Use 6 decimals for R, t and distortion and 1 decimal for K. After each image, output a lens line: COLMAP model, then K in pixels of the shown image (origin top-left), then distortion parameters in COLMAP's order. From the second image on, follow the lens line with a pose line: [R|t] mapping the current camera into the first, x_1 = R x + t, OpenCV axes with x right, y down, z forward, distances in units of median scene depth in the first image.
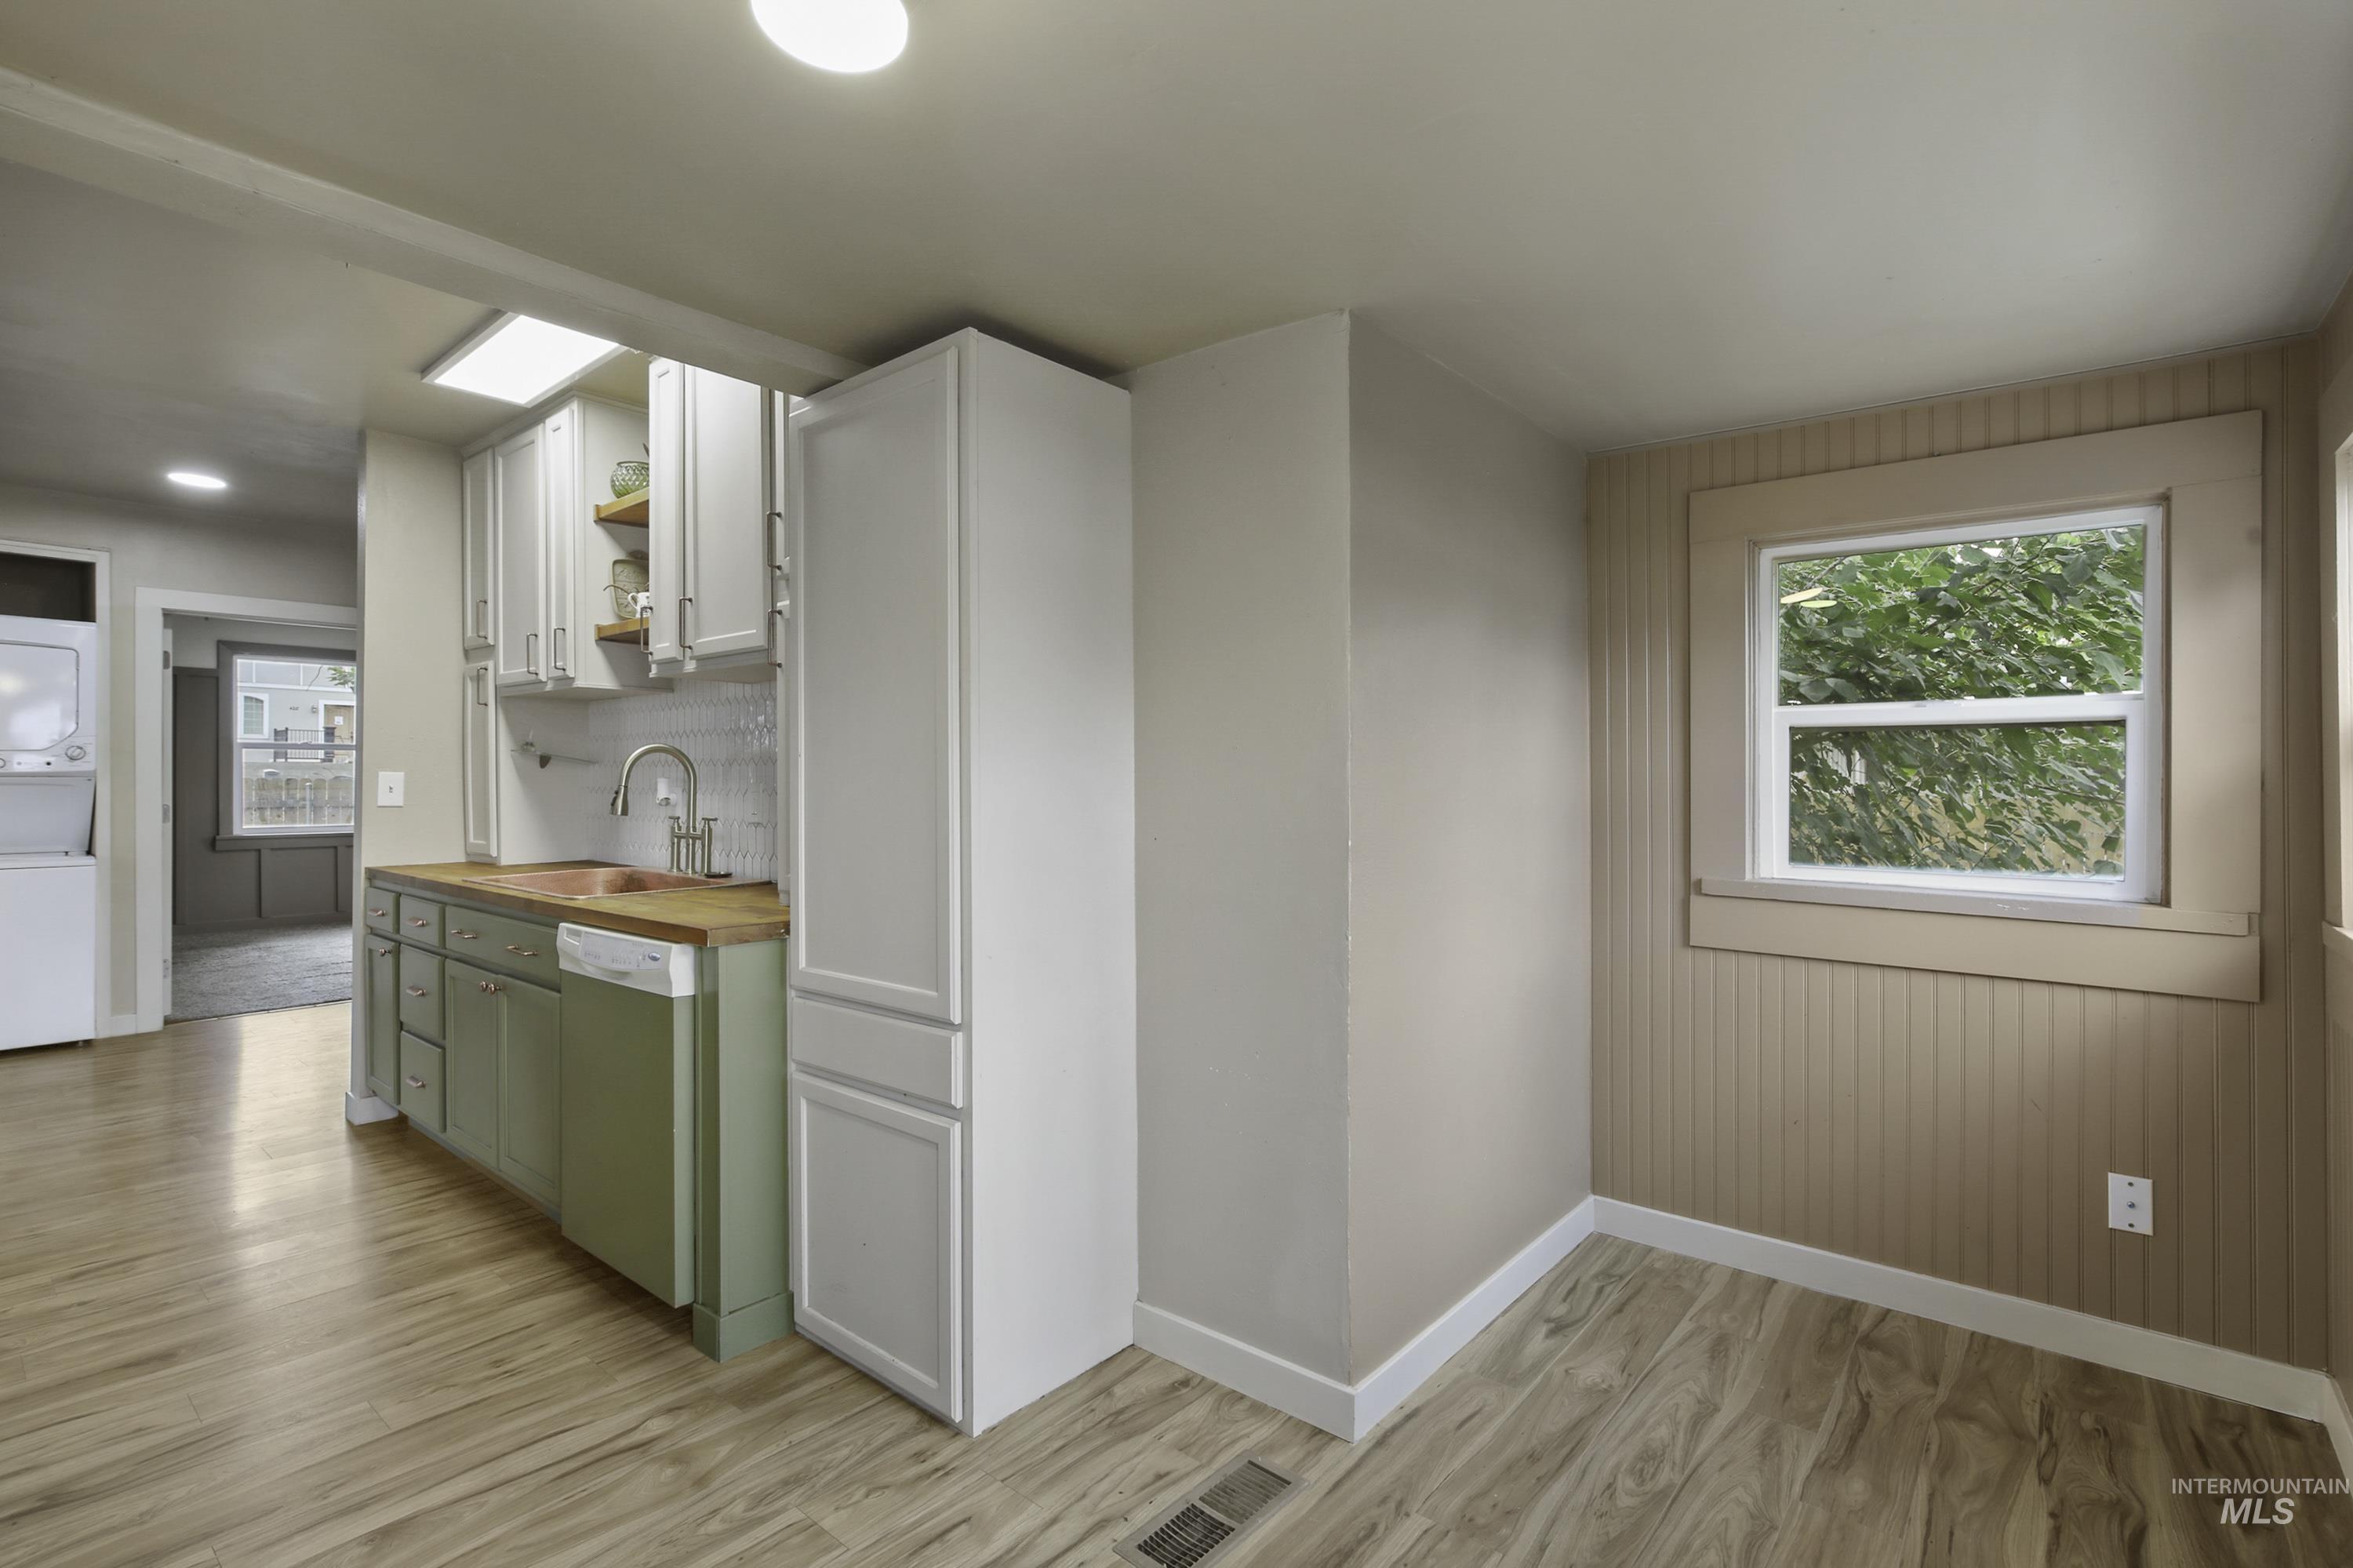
lens RADIAL K [[1085.4, 0, 1172.7], [0, 1085.4, 781.1], [0, 0, 1]] dist [-0.007284, 0.002295]
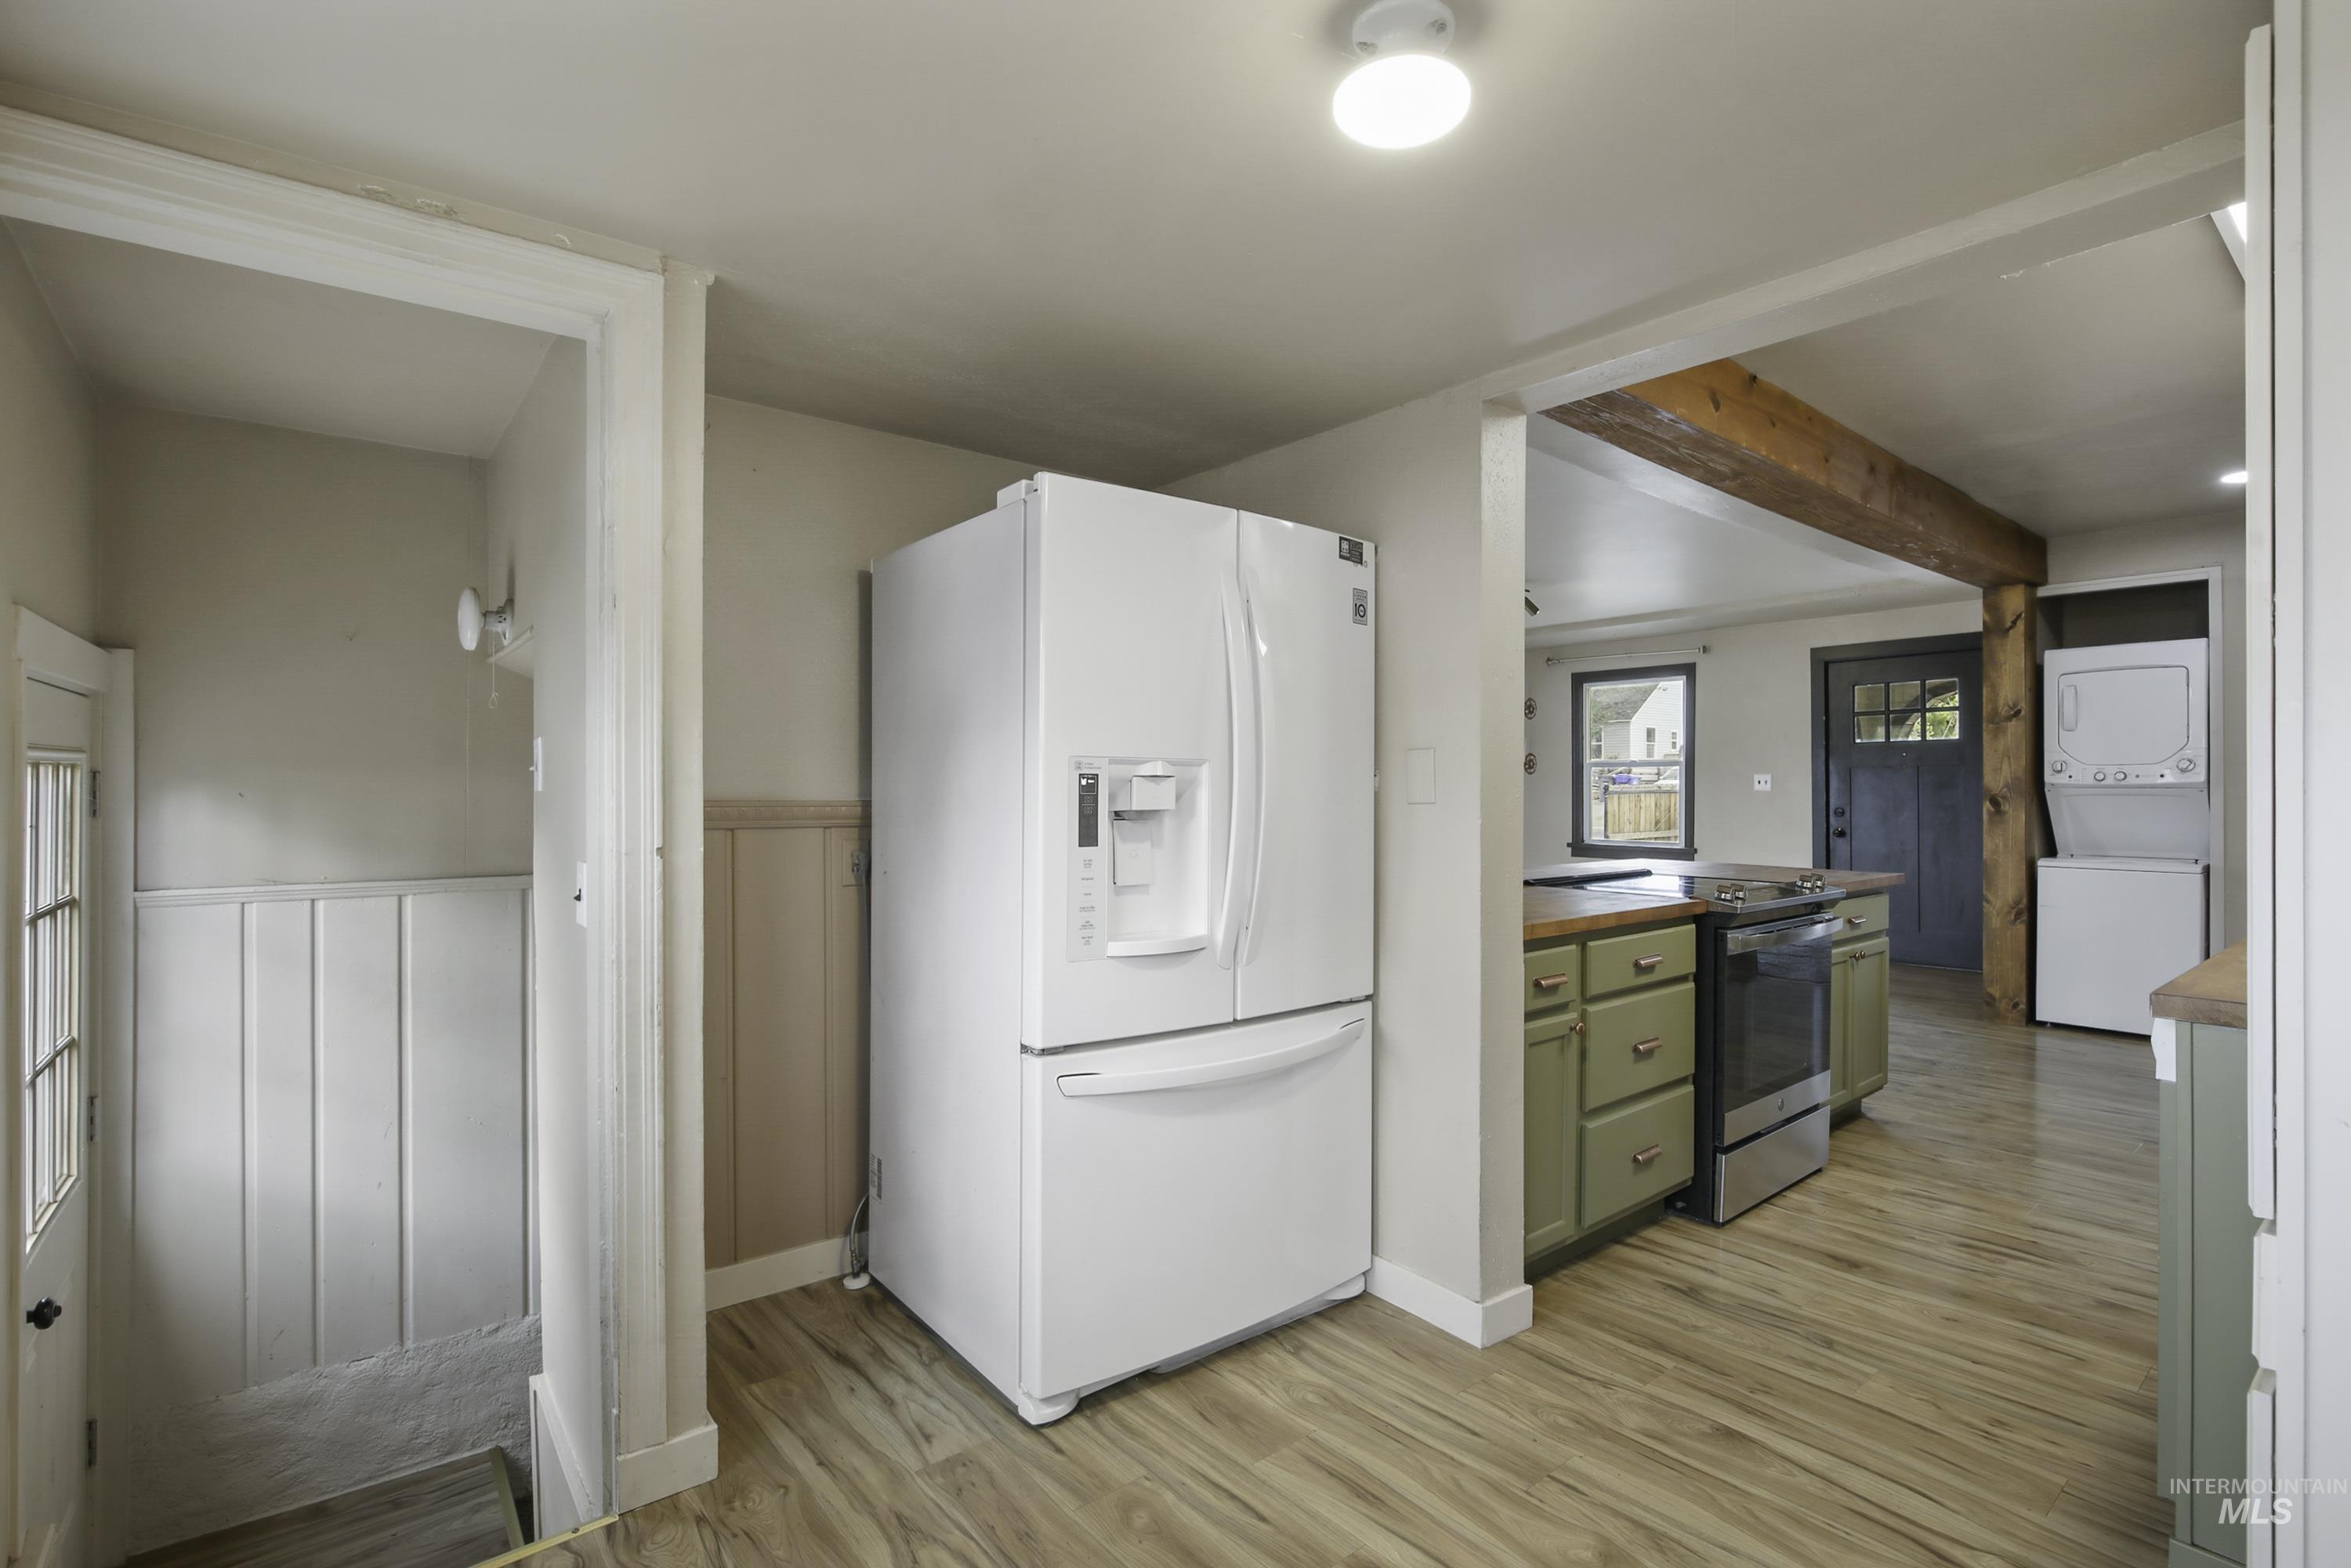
lens RADIAL K [[1084.4, 0, 1175.7], [0, 1084.4, 795.4], [0, 0, 1]] dist [-0.007284, 0.002295]
pose [[-0.189880, 0.002768, -0.981803, 0.388323], [-0.000763, 0.999995, 0.002967, 0.001524], [0.981807, 0.001312, -0.189877, 0.461994]]
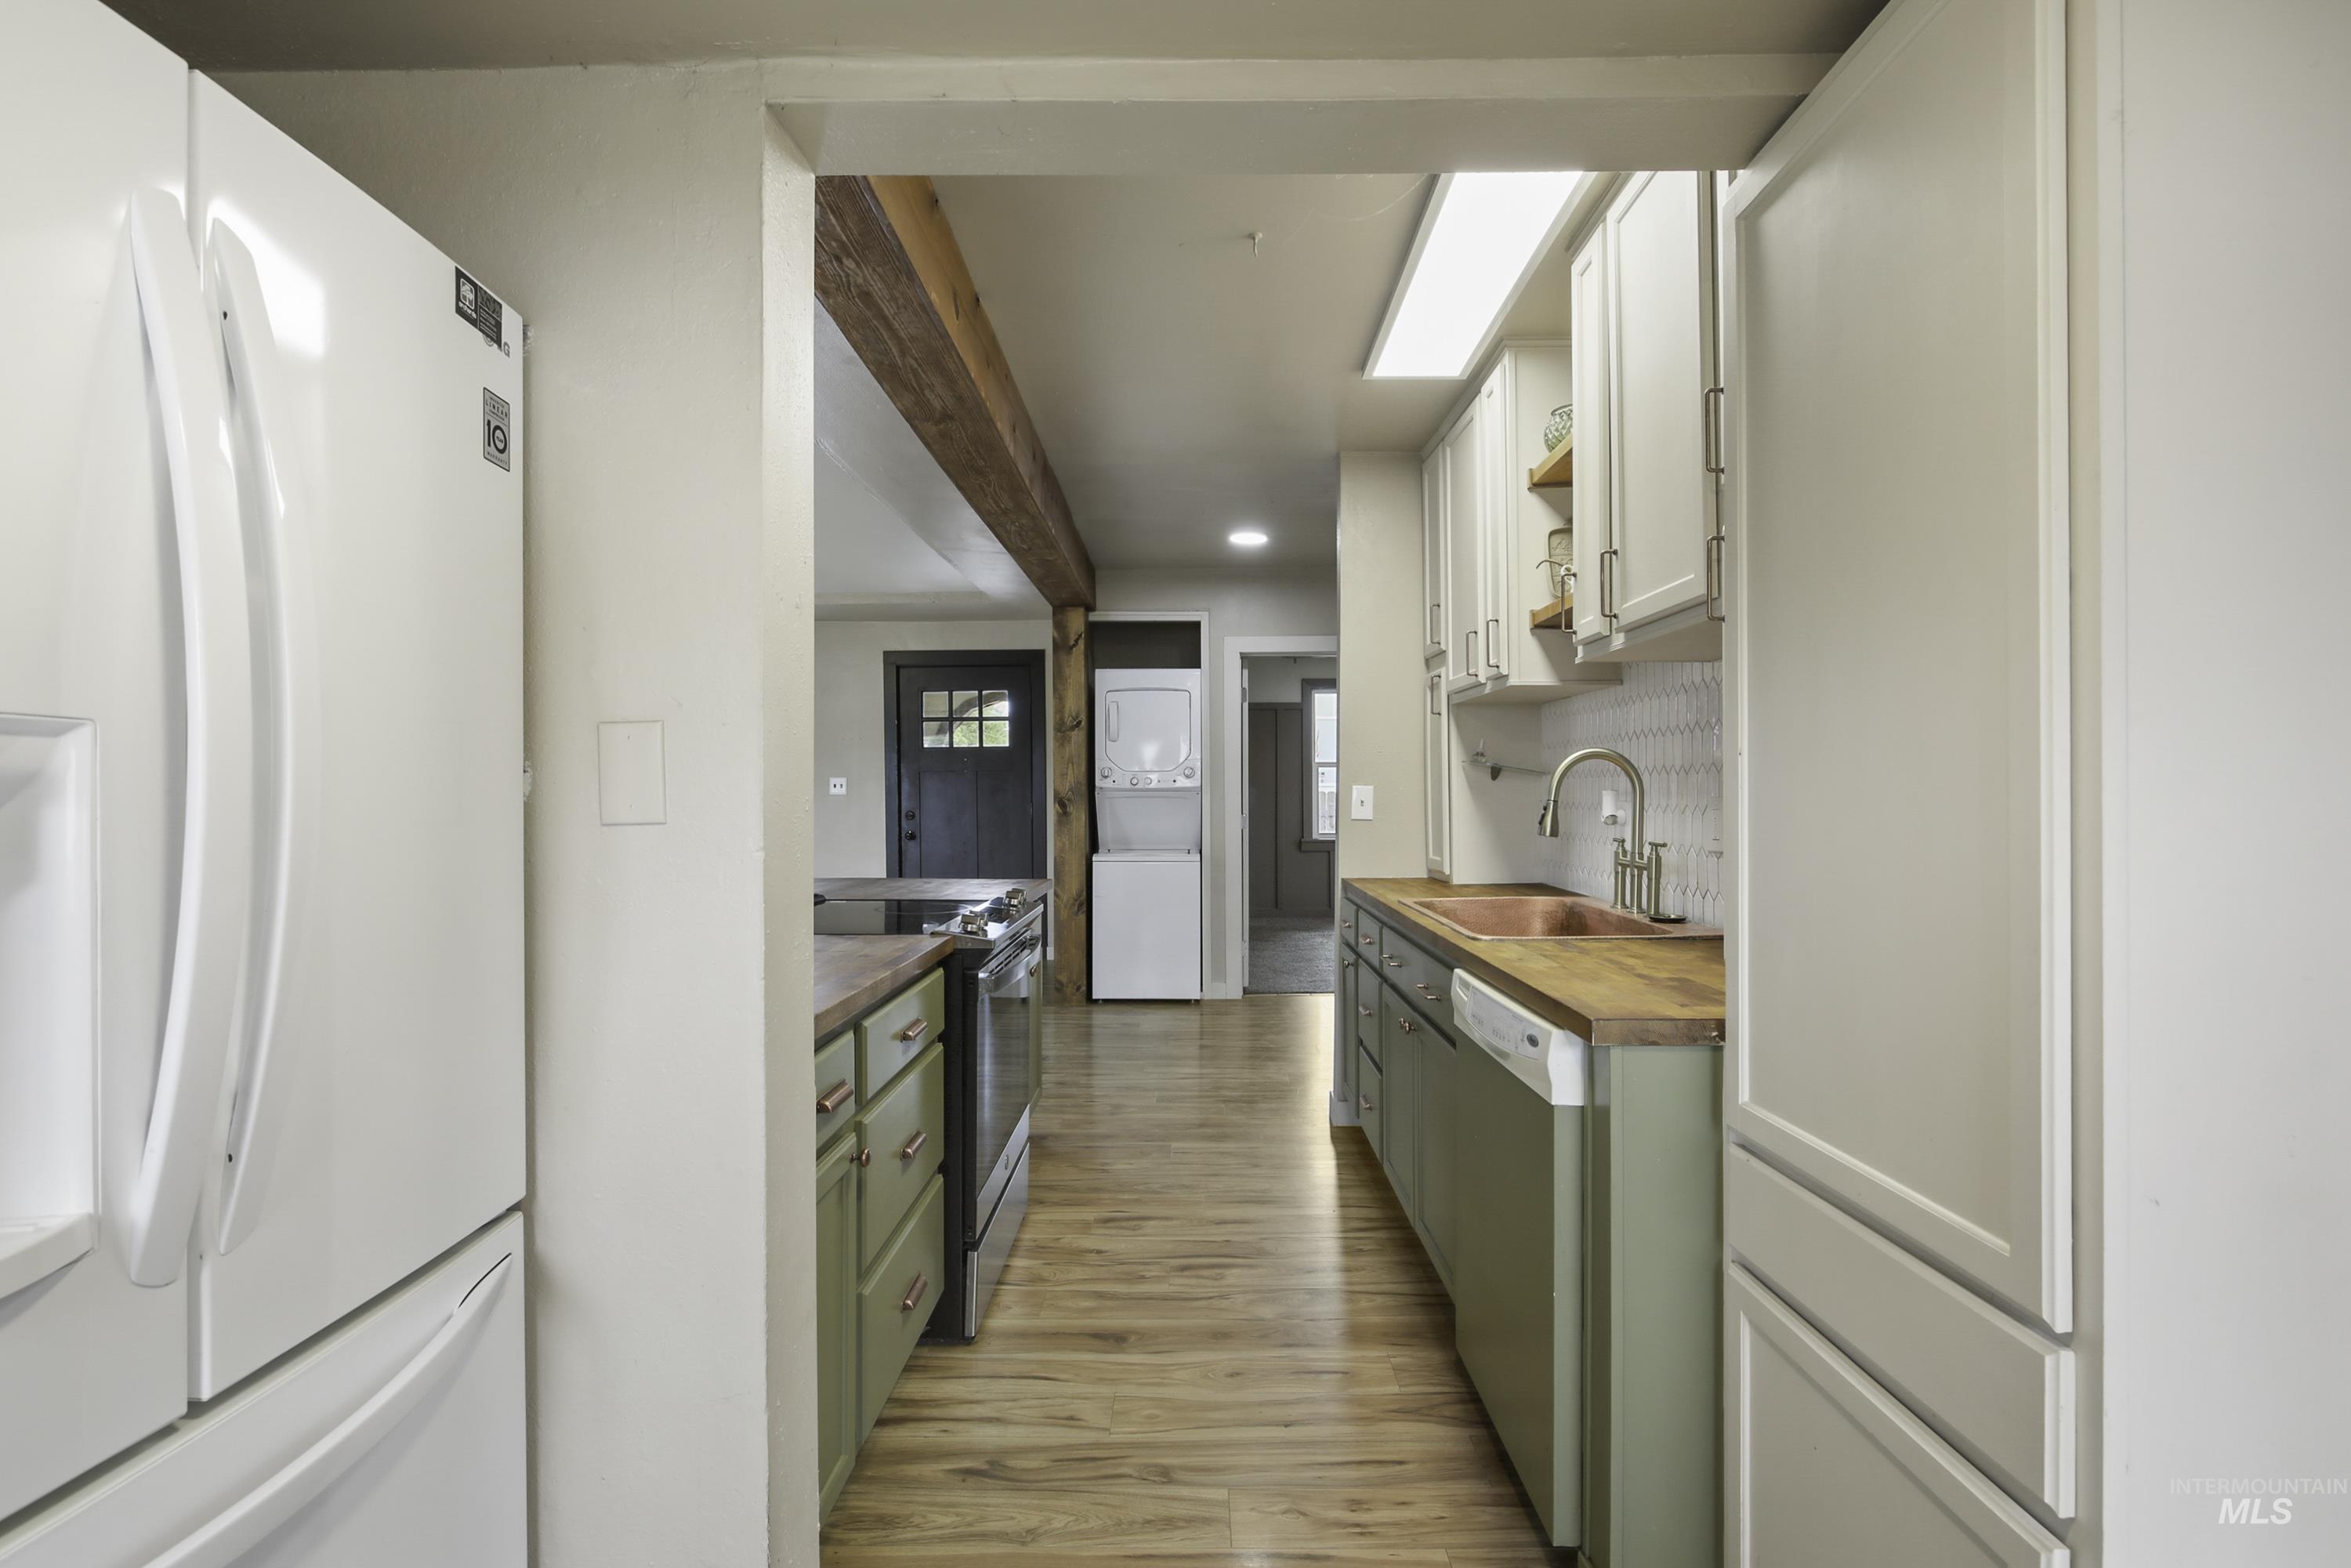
lens RADIAL K [[1084.4, 0, 1179.8], [0, 1084.4, 801.9], [0, 0, 1]] dist [-0.007284, 0.002295]
pose [[0.632601, 0.003653, -0.774469, -0.069621], [0.003395, 0.999966, 0.007489, -0.002530], [0.774470, -0.007366, 0.632567, 0.361243]]
